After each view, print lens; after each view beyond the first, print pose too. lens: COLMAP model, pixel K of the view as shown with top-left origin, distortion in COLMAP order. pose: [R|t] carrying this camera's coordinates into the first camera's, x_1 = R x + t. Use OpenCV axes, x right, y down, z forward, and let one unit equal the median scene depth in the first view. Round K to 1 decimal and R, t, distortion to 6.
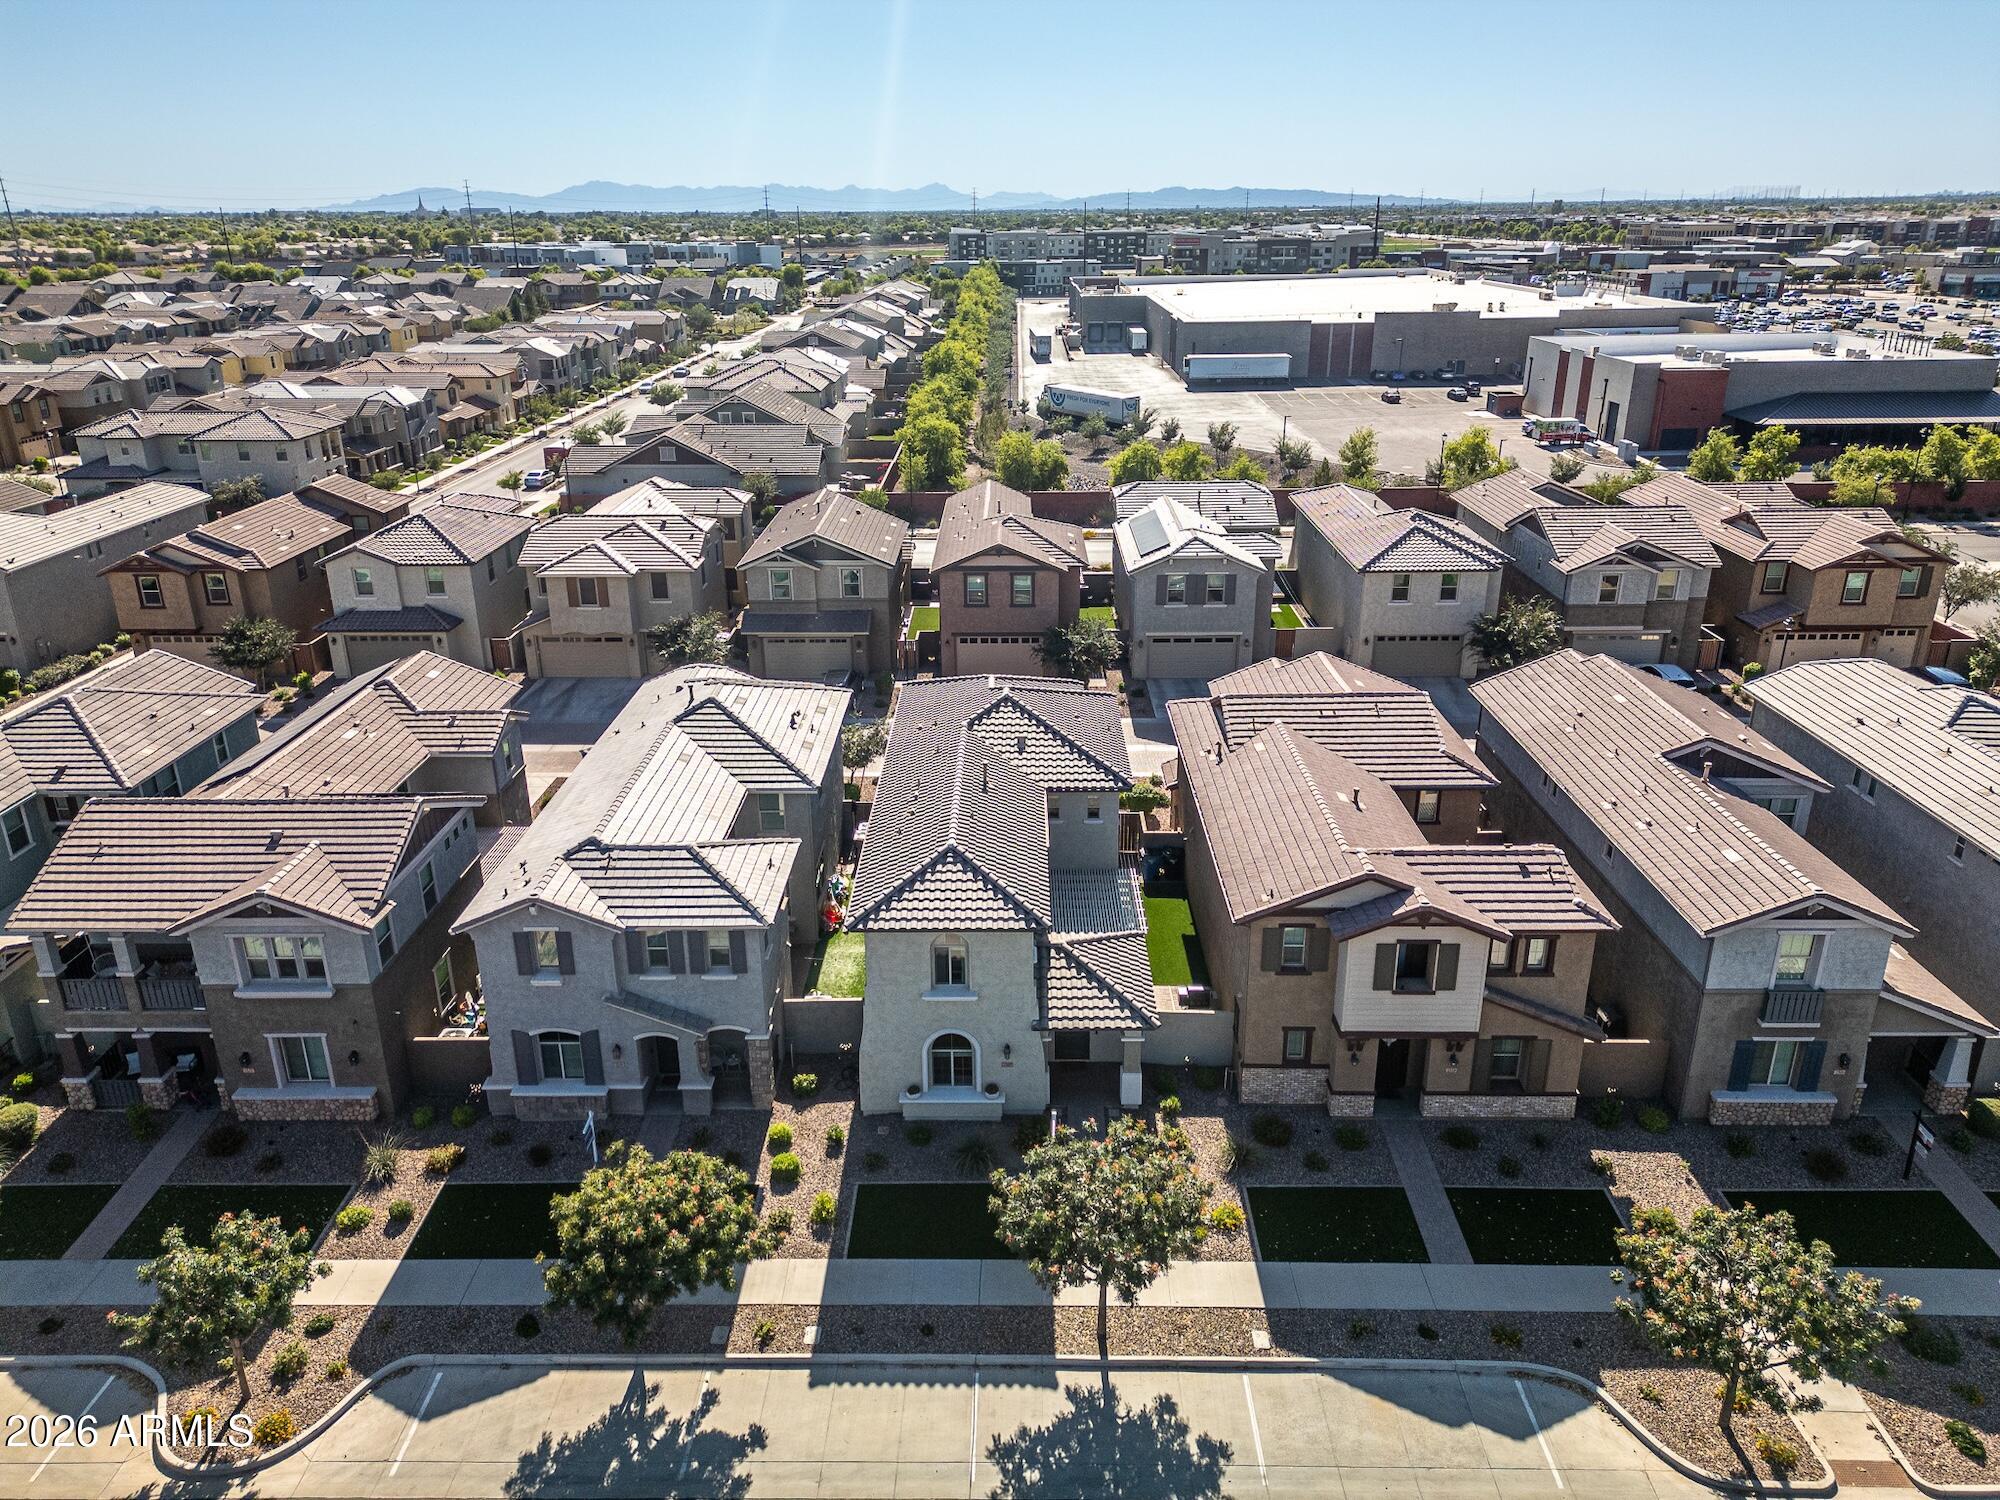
lens RADIAL K [[1396.8, 0, 997.0], [0, 1396.8, 752.4], [0, 0, 1]] dist [0.058655, -0.049967]
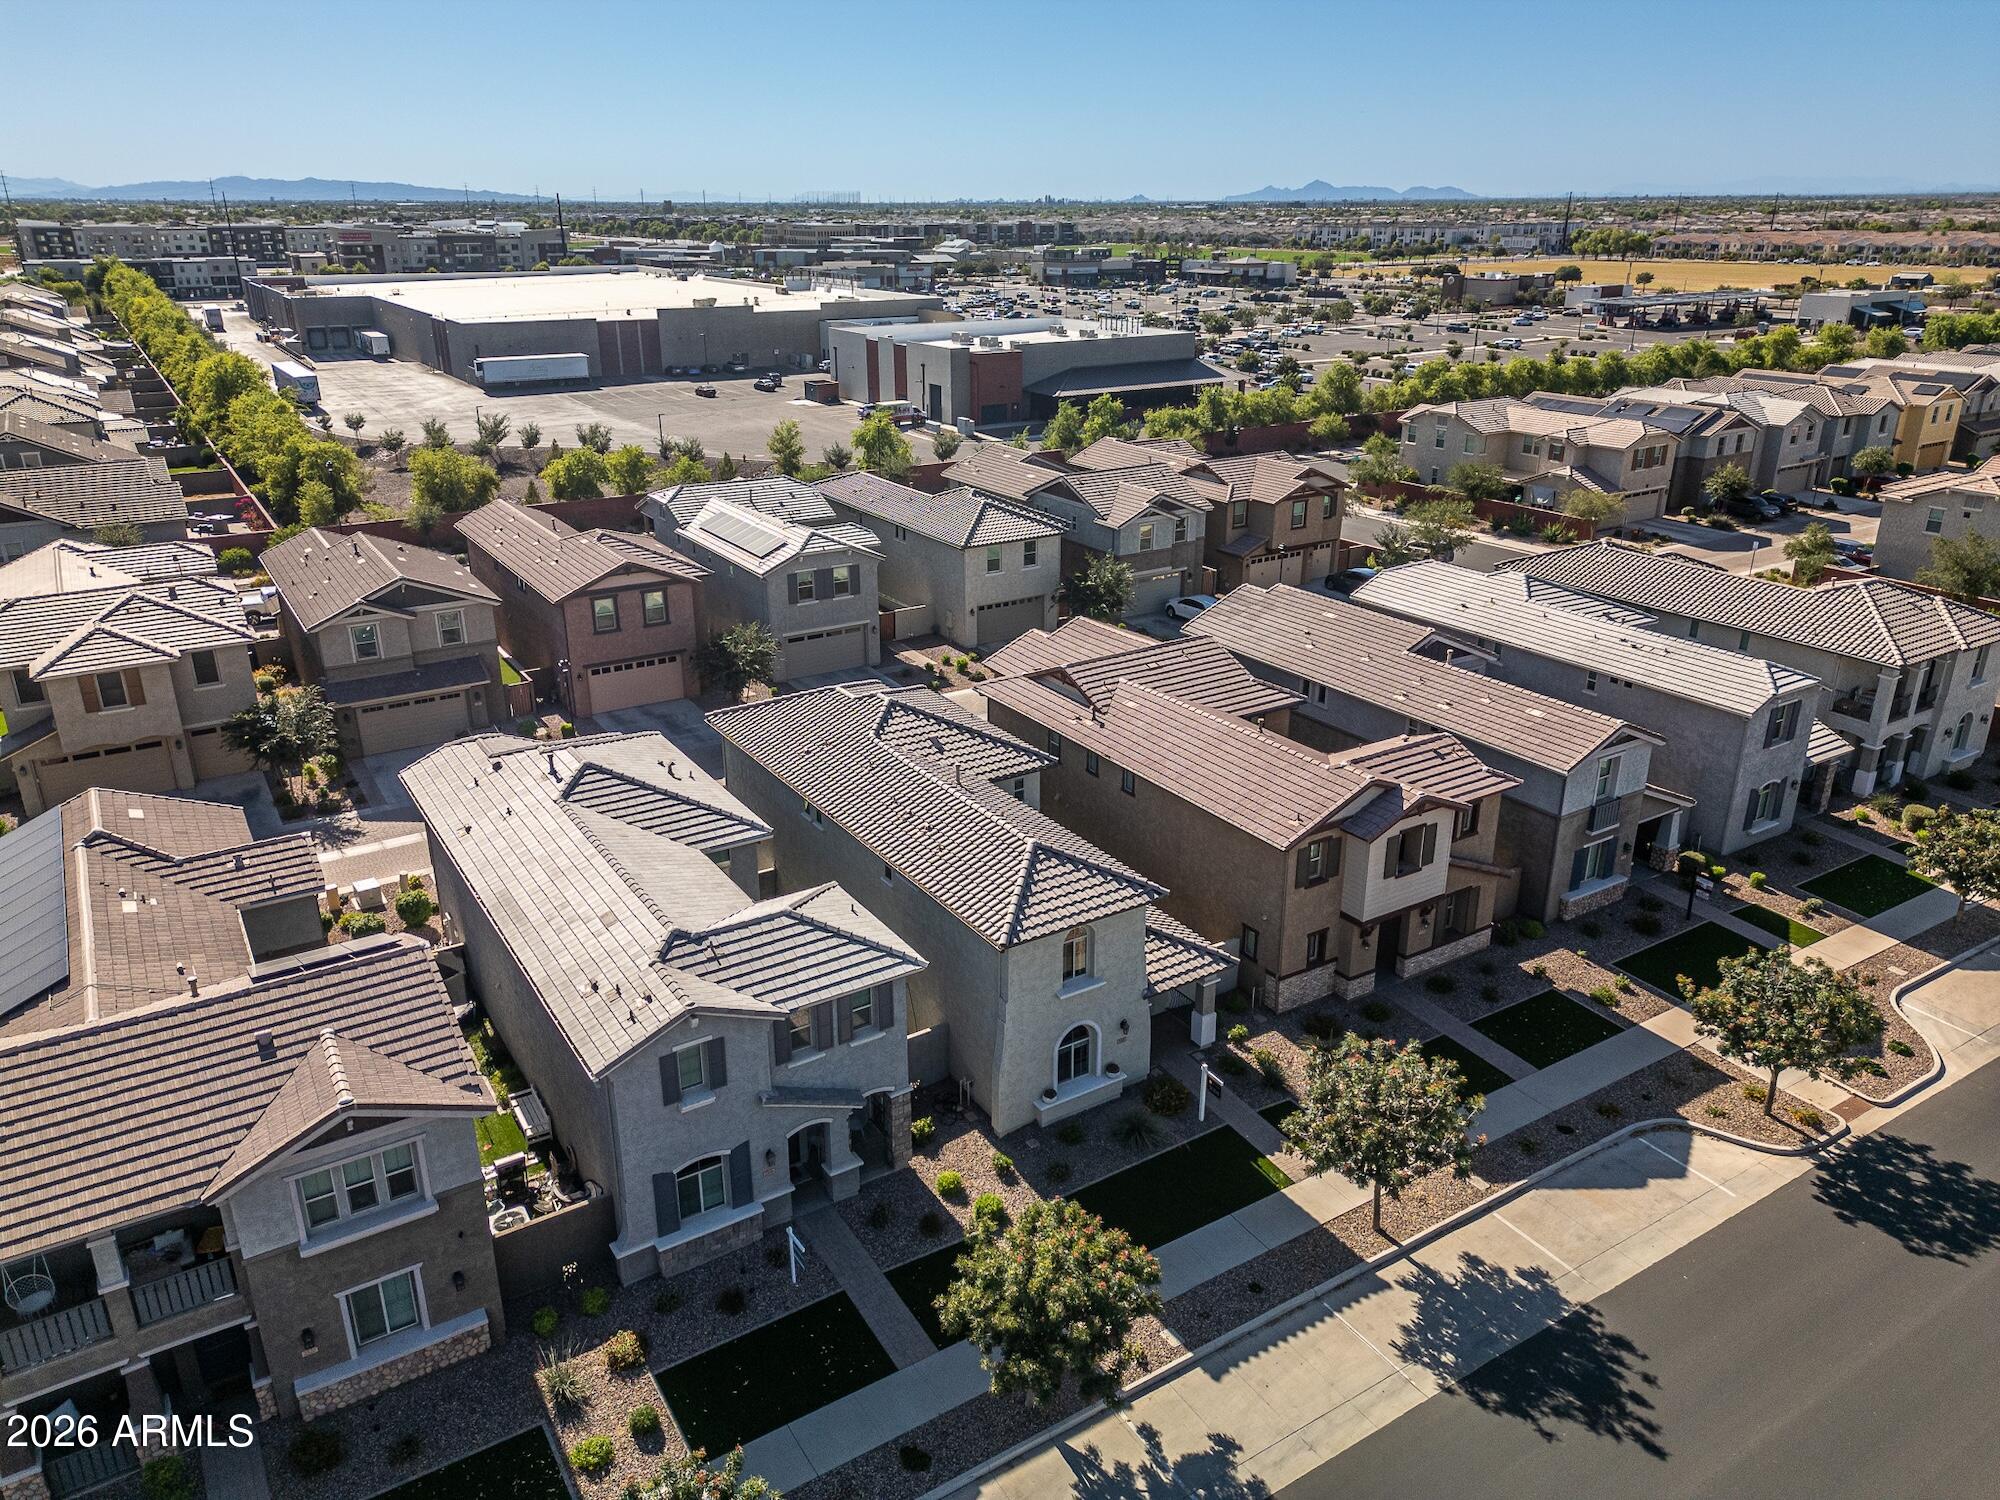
lens RADIAL K [[1396.8, 0, 1000.1], [0, 1396.8, 753.3], [0, 0, 1]] dist [0.058655, -0.049967]
pose [[0.837286, -0.193303, 0.511454, -0.314102], [0.192237, 0.979772, 0.055596, -0.031969], [-0.511856, 0.051771, 0.857510, 0.091225]]
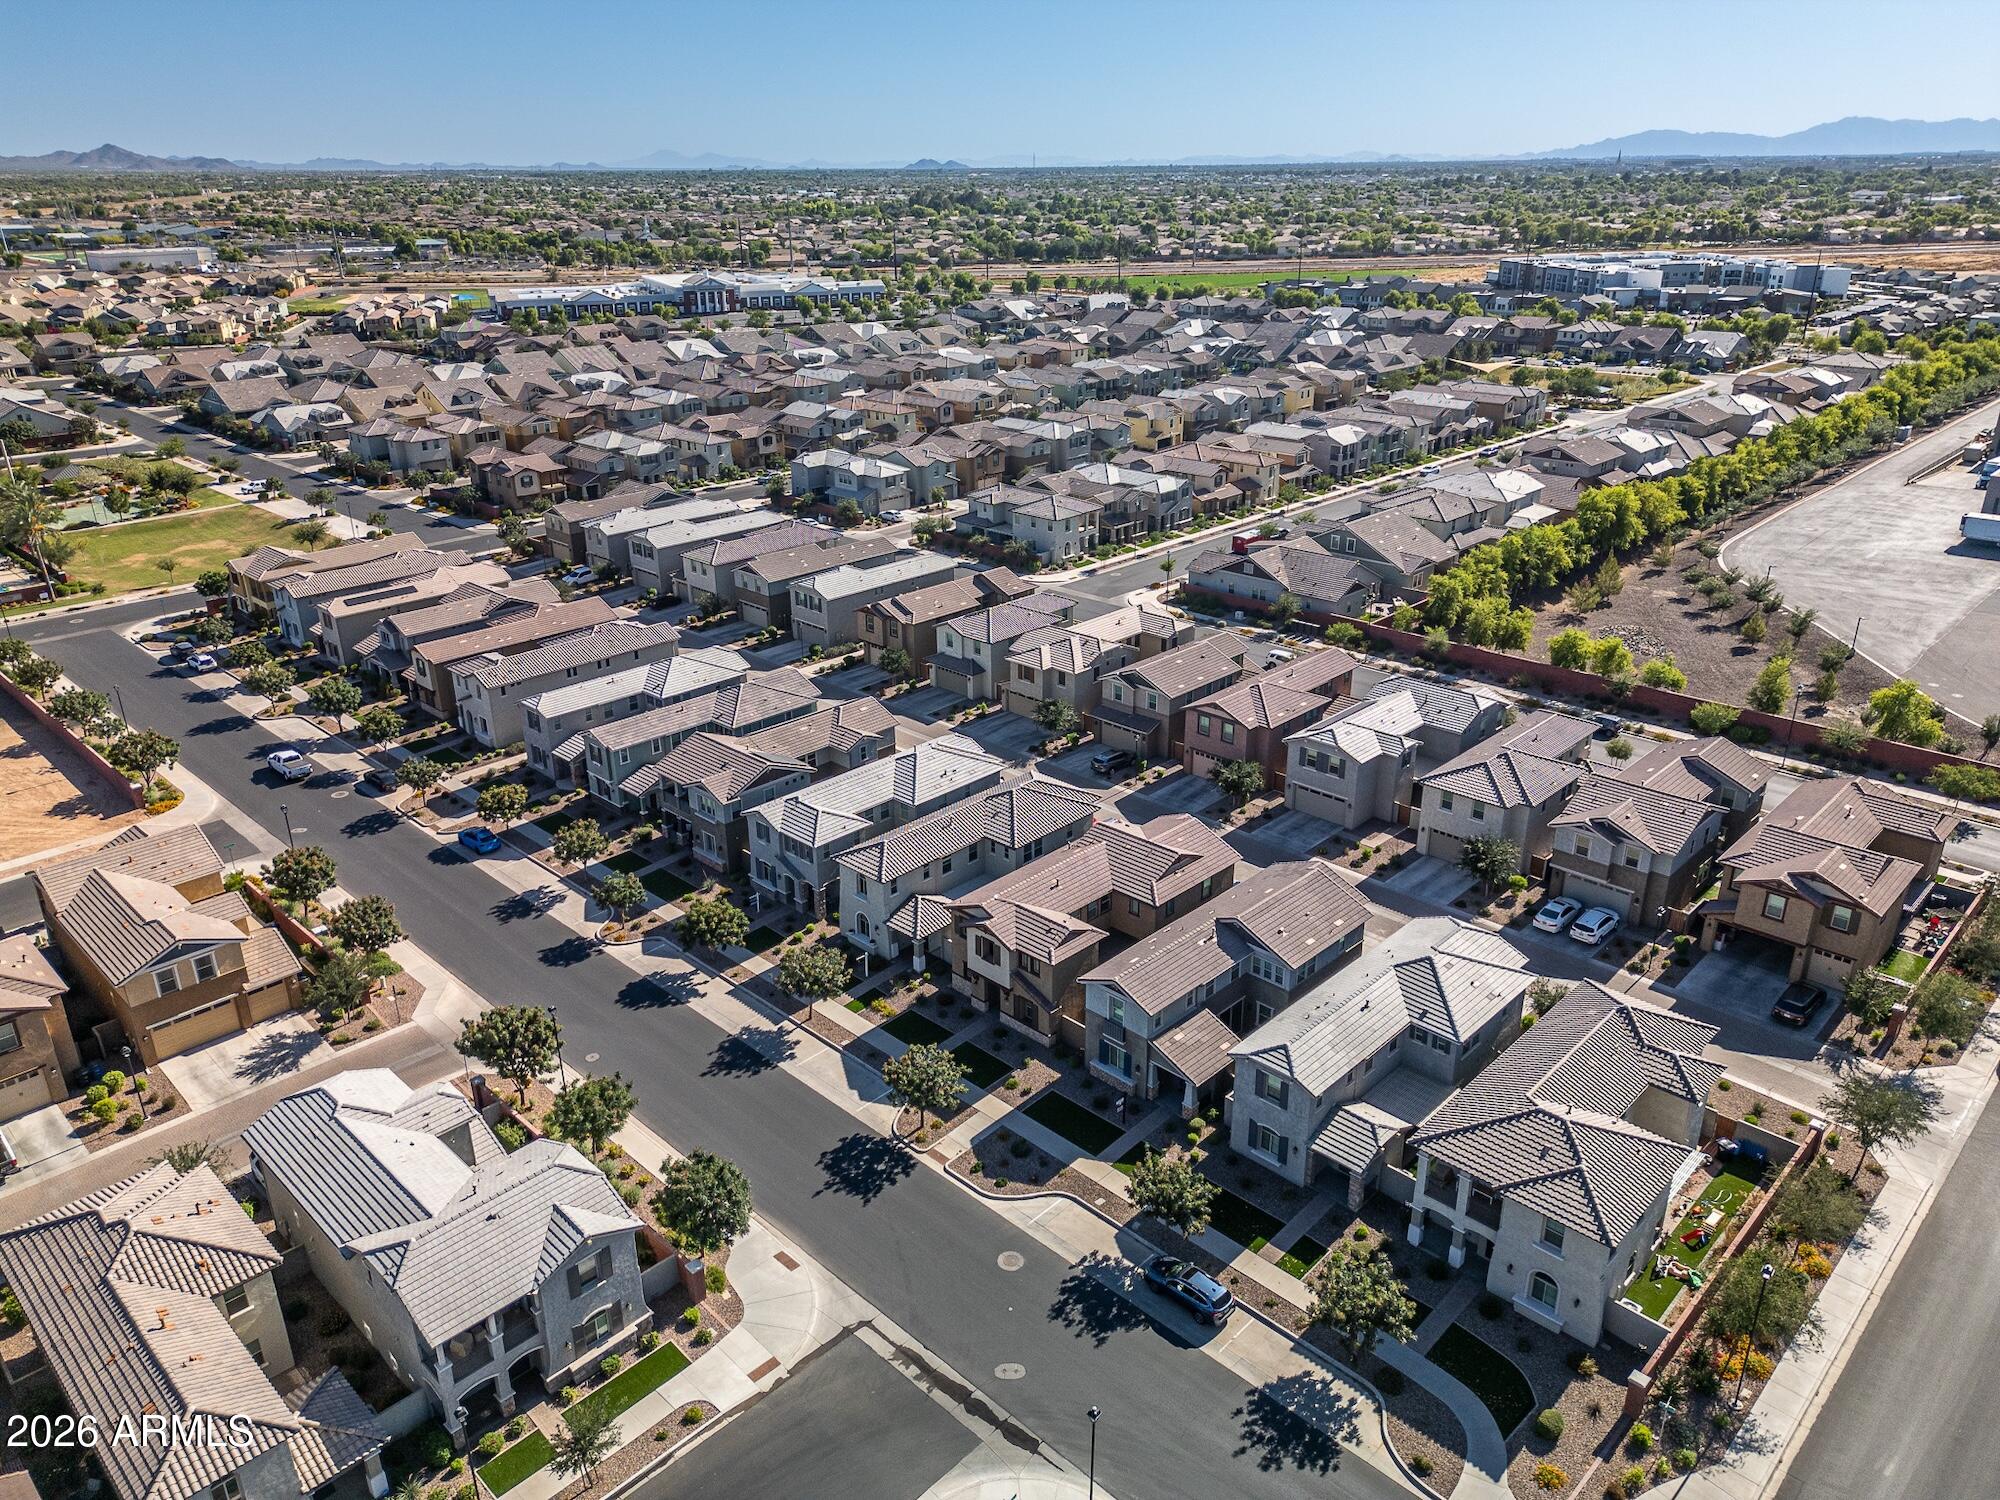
lens RADIAL K [[1396.8, 0, 1004.0], [0, 1396.8, 744.2], [0, 0, 1]] dist [0.058655, -0.049967]
pose [[0.728568, 0.264159, -0.631988, 0.931493], [-0.246782, 0.961913, 0.117565, -0.251464], [0.638974, 0.070309, 0.766009, -0.433232]]
